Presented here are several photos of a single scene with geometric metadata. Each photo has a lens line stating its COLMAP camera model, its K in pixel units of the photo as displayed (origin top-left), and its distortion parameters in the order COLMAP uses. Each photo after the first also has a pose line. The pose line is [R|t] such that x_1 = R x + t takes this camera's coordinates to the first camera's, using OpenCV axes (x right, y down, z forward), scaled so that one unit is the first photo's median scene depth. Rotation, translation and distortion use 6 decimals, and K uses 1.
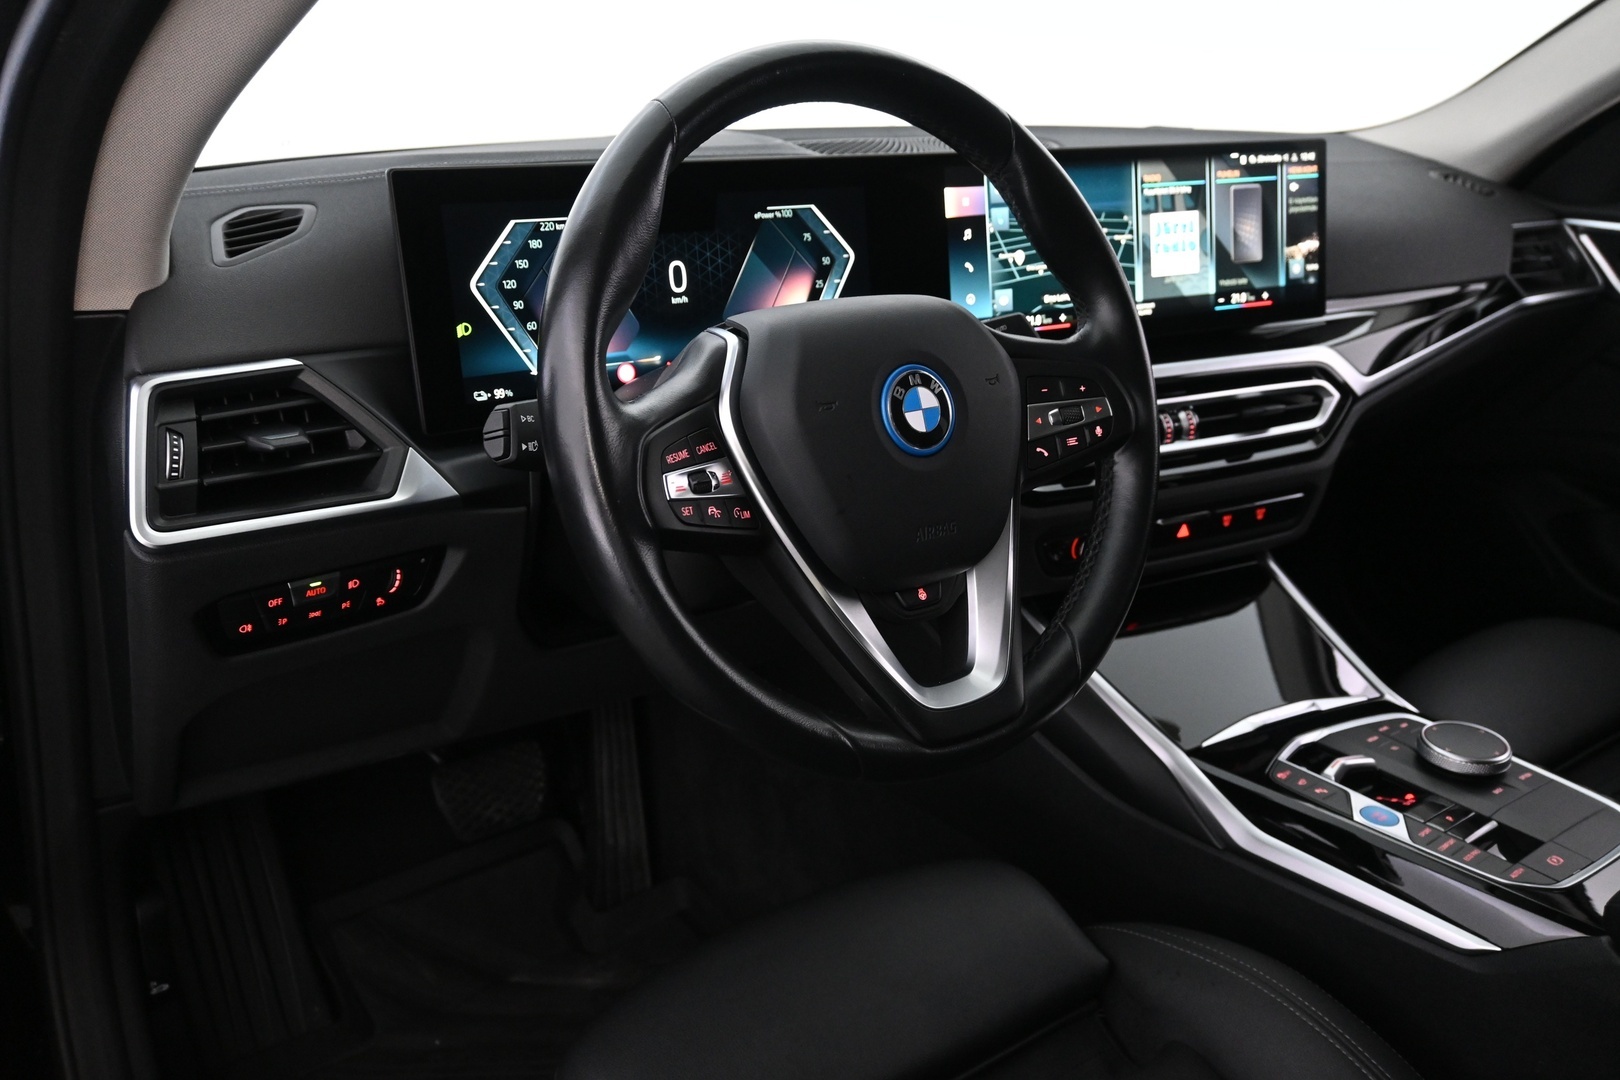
lens RADIAL K [[1383.2, 0, 809.6], [0, 1383.2, 547.5], [0, 0, 1]] dist [0.012289, 0.005863]
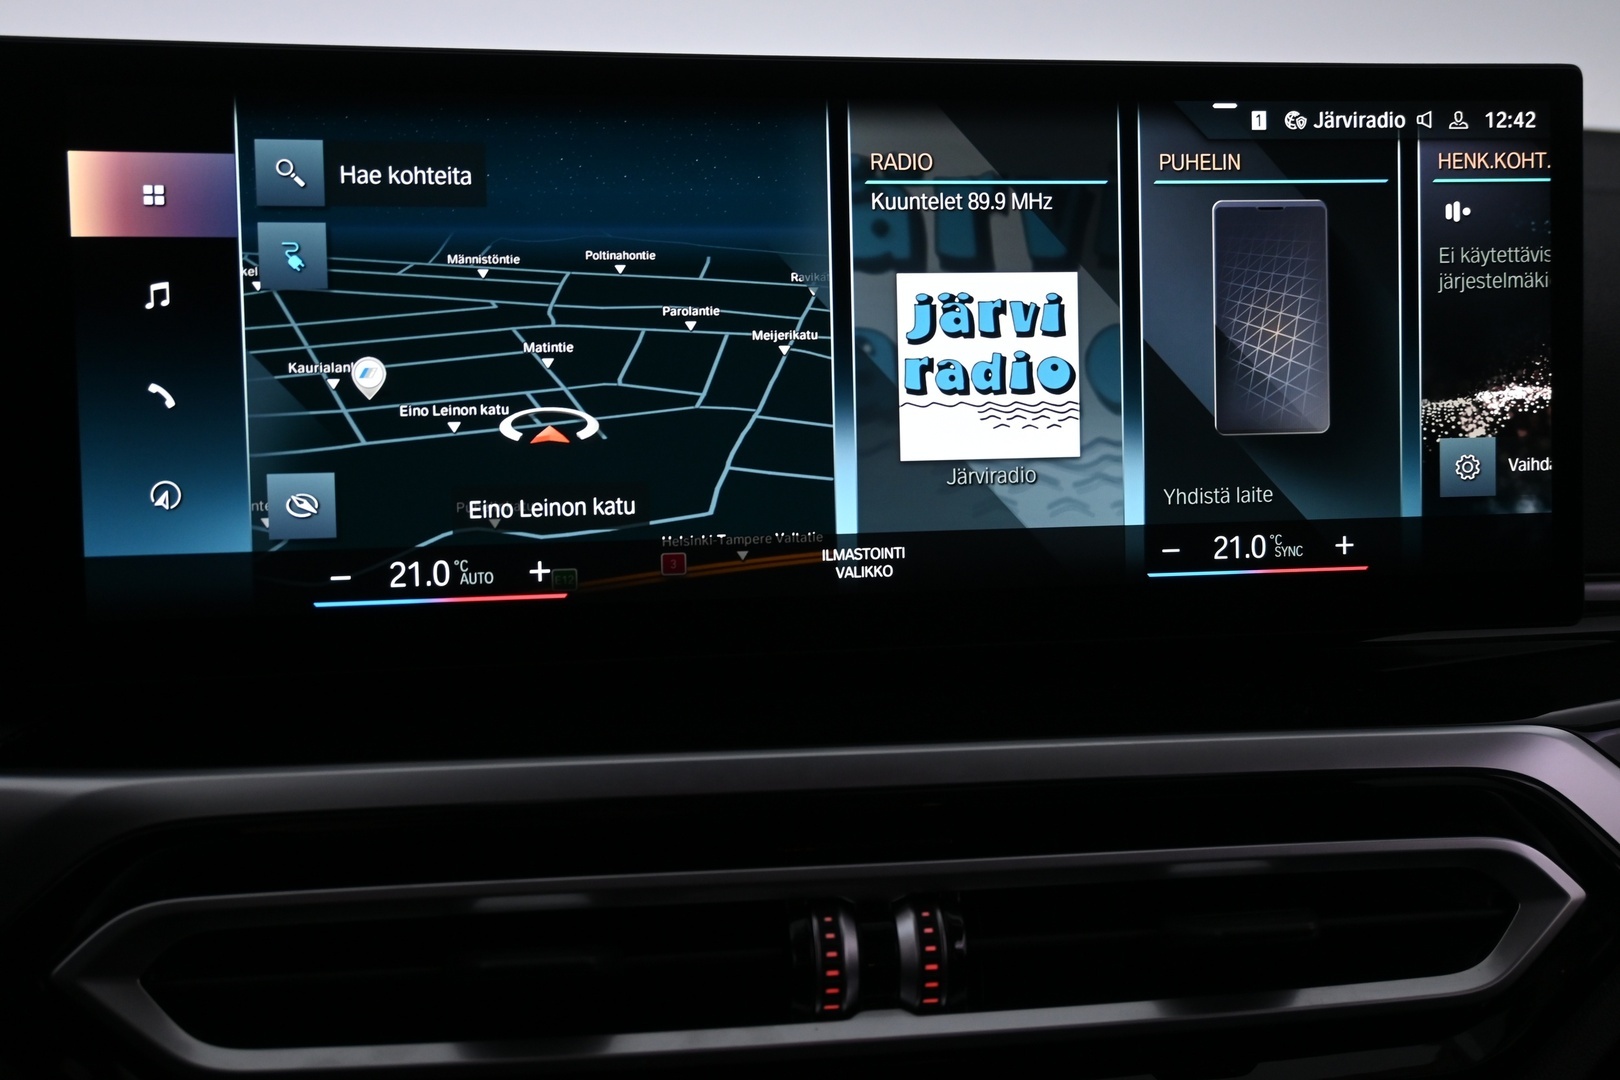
lens RADIAL K [[1781.5, 0, 802.2], [0, 1781.5, 540.0], [0, 0, 1]] dist [0.012235, 0.000000]
pose [[0.945835, 0.060342, -0.318992, 0.362368], [-0.110324, 0.983841, -0.141013, -0.119534], [0.305329, 0.168567, 0.937208, 0.620929]]
